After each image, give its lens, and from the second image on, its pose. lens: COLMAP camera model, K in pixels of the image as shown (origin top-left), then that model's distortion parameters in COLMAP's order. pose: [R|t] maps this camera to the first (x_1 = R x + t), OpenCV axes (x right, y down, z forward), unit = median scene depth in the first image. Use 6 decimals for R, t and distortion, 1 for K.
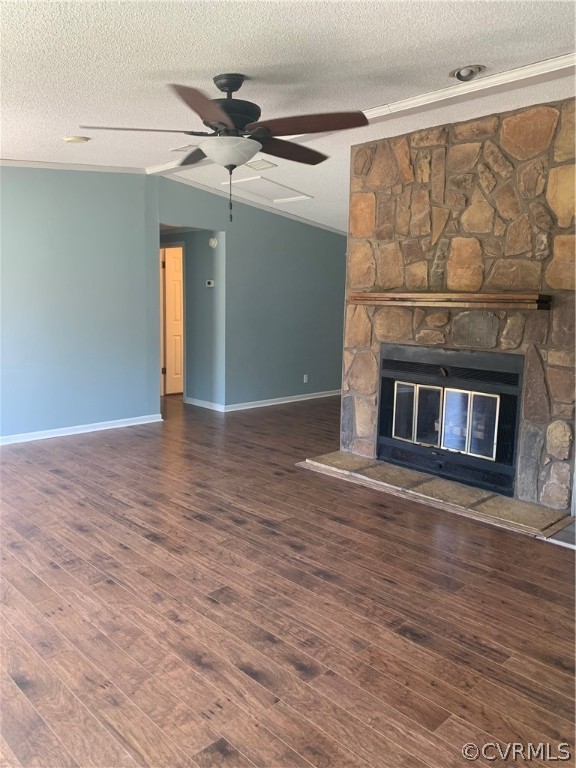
lens RADIAL K [[591.5, 0, 284.8], [0, 591.5, 383.2], [0, 0, 1]] dist [0.028128, 0.003961]
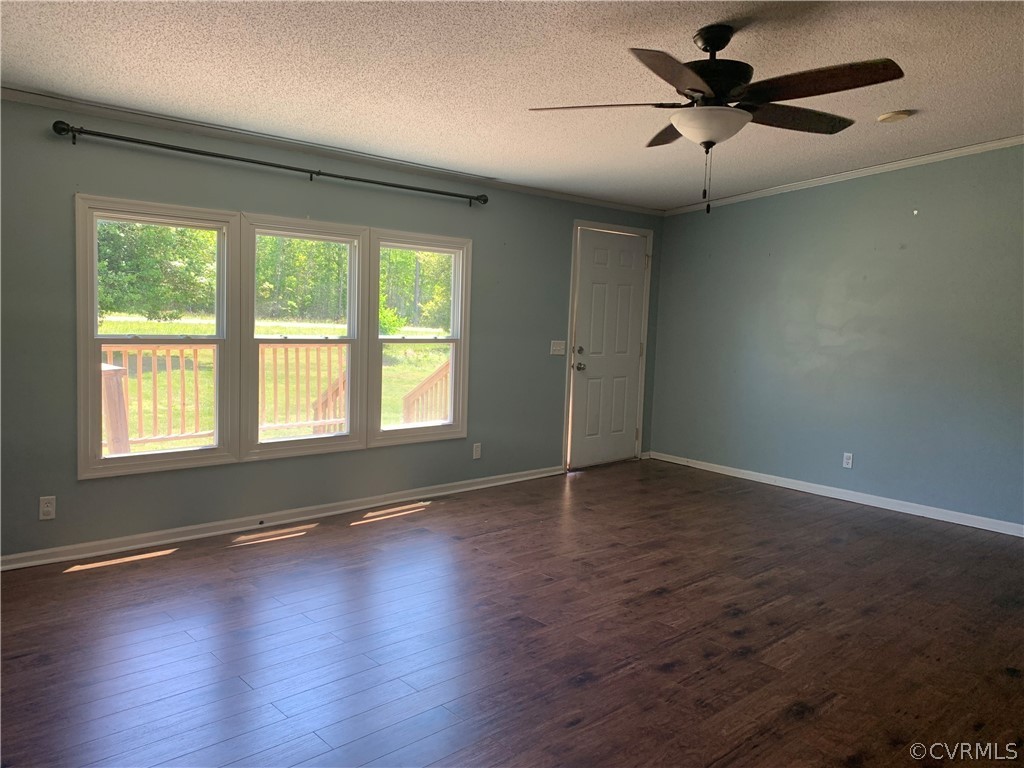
lens RADIAL K [[788.7, 0, 508.9], [0, 788.7, 382.0], [0, 0, 1]] dist [0.028128, 0.003961]
pose [[-0.023555, 0.084209, -0.996170, 0.858634], [-0.178576, 0.980066, 0.087070, -0.093147], [0.983644, 0.179943, -0.008047, 0.708113]]
